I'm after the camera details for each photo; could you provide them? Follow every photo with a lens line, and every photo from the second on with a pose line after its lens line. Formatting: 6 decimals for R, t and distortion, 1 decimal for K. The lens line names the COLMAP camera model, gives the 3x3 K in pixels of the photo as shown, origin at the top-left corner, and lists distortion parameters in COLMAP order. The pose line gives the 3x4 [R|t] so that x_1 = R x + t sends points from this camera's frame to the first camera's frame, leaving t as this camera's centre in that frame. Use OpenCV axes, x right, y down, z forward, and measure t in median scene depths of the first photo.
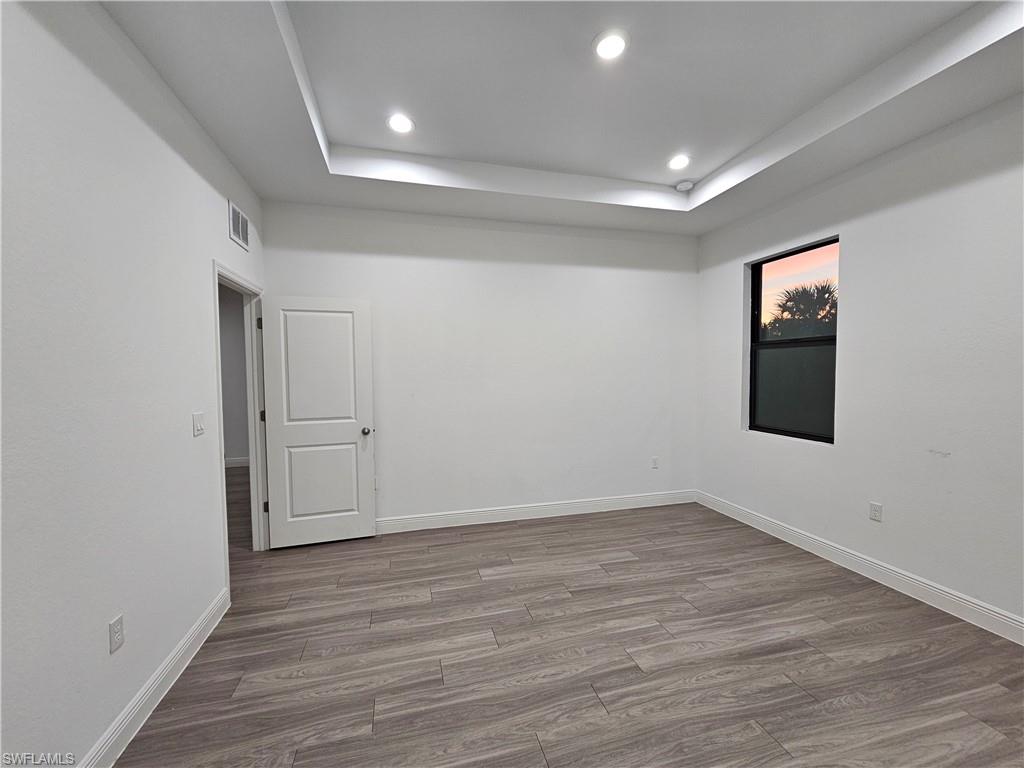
lens RADIAL K [[420.4, 0, 512.4], [0, 420.4, 388.1], [0, 0, 1]] dist [-0.001008, 0.000343]
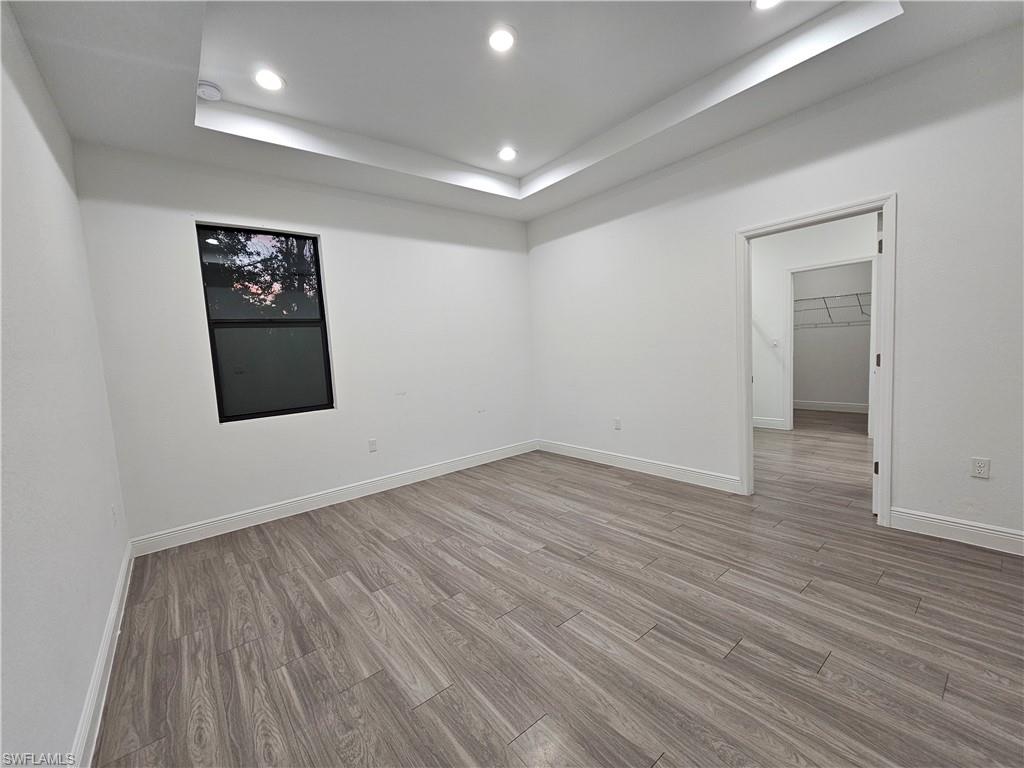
lens RADIAL K [[420.4, 0, 512.4], [0, 420.4, 388.1], [0, 0, 1]] dist [-0.001008, 0.000343]
pose [[-0.406094, -0.055027, 0.912173, -0.783528], [0.103631, 0.988973, 0.105796, 0.001703], [-0.907936, 0.137492, -0.395913, 1.407158]]
